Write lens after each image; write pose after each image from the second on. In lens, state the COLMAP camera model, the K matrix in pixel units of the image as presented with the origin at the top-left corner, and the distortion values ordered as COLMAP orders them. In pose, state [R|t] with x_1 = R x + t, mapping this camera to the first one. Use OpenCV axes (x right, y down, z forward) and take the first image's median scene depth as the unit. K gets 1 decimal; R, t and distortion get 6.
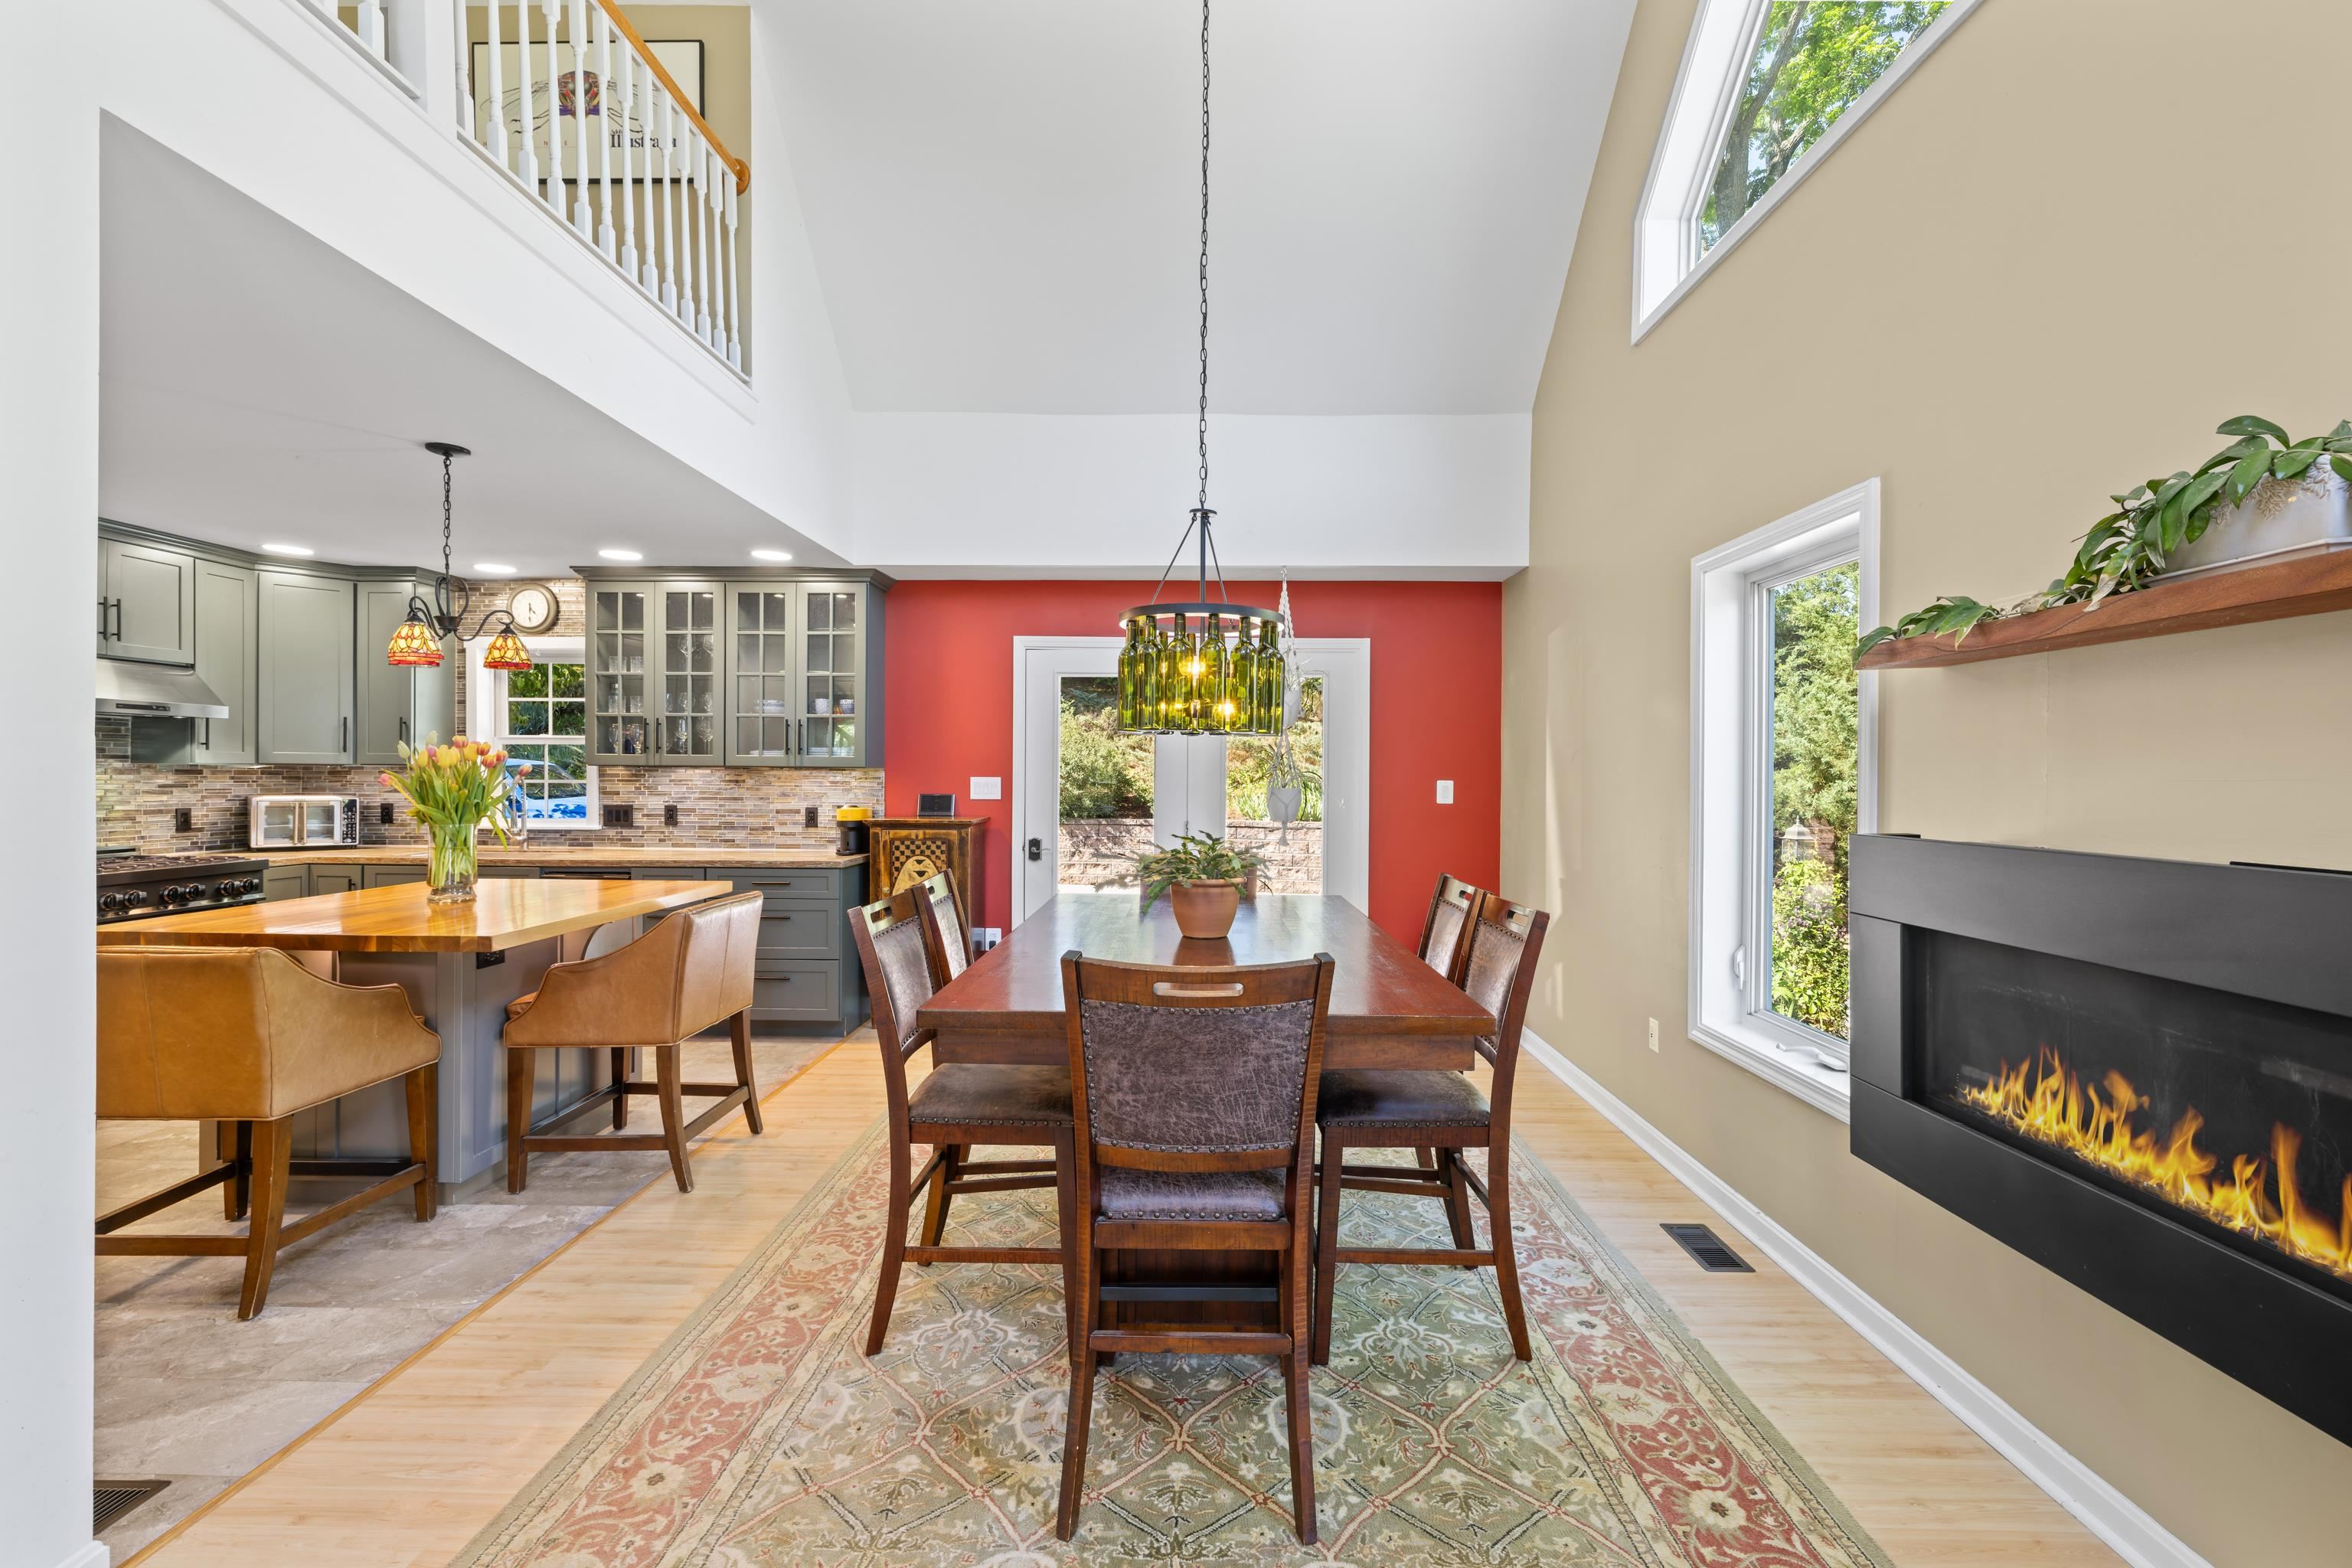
lens RADIAL K [[981.0, 0, 1175.2], [0, 981.0, 772.9], [0, 0, 1]] dist [0.001784, 0.000137]
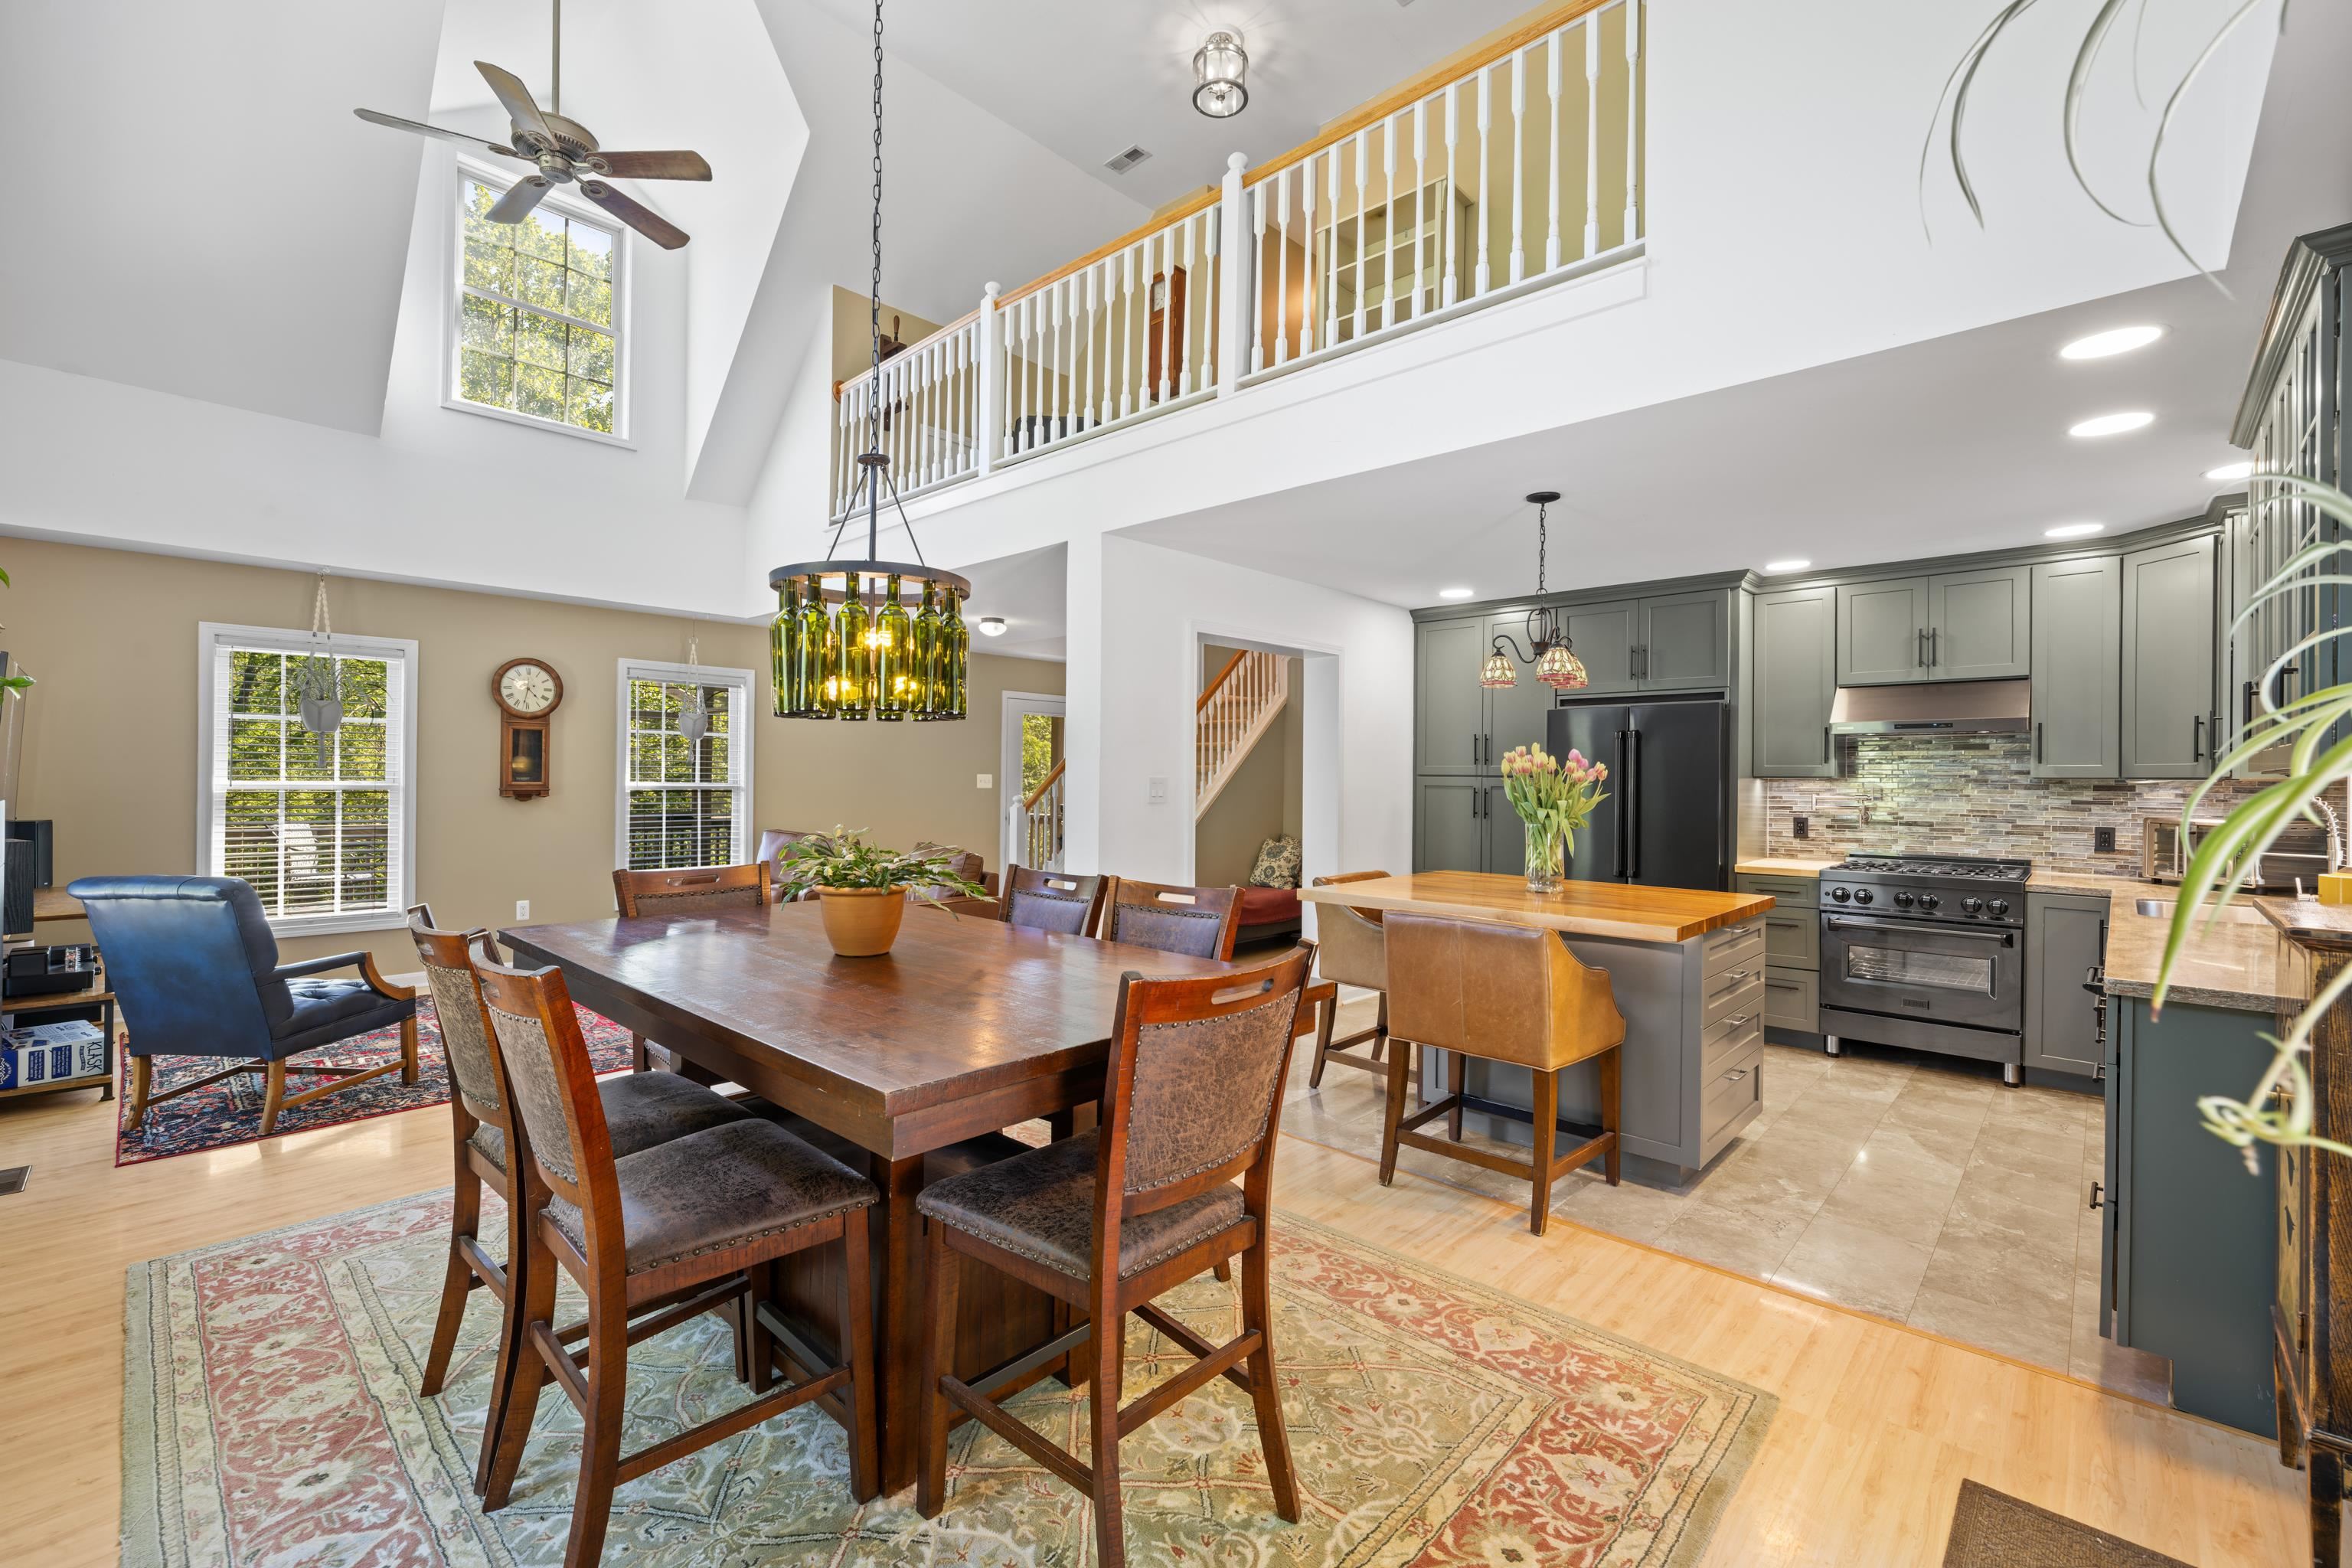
lens RADIAL K [[991.2, 0, 1177.2], [0, 991.2, 776.4], [0, 0, 1]] dist [0.002049, 0.000137]
pose [[-0.666257, -0.016868, -0.745532, 0.259103], [-0.015014, 0.999845, -0.009204, 0.009348], [0.745571, 0.005061, -0.666407, 0.932922]]
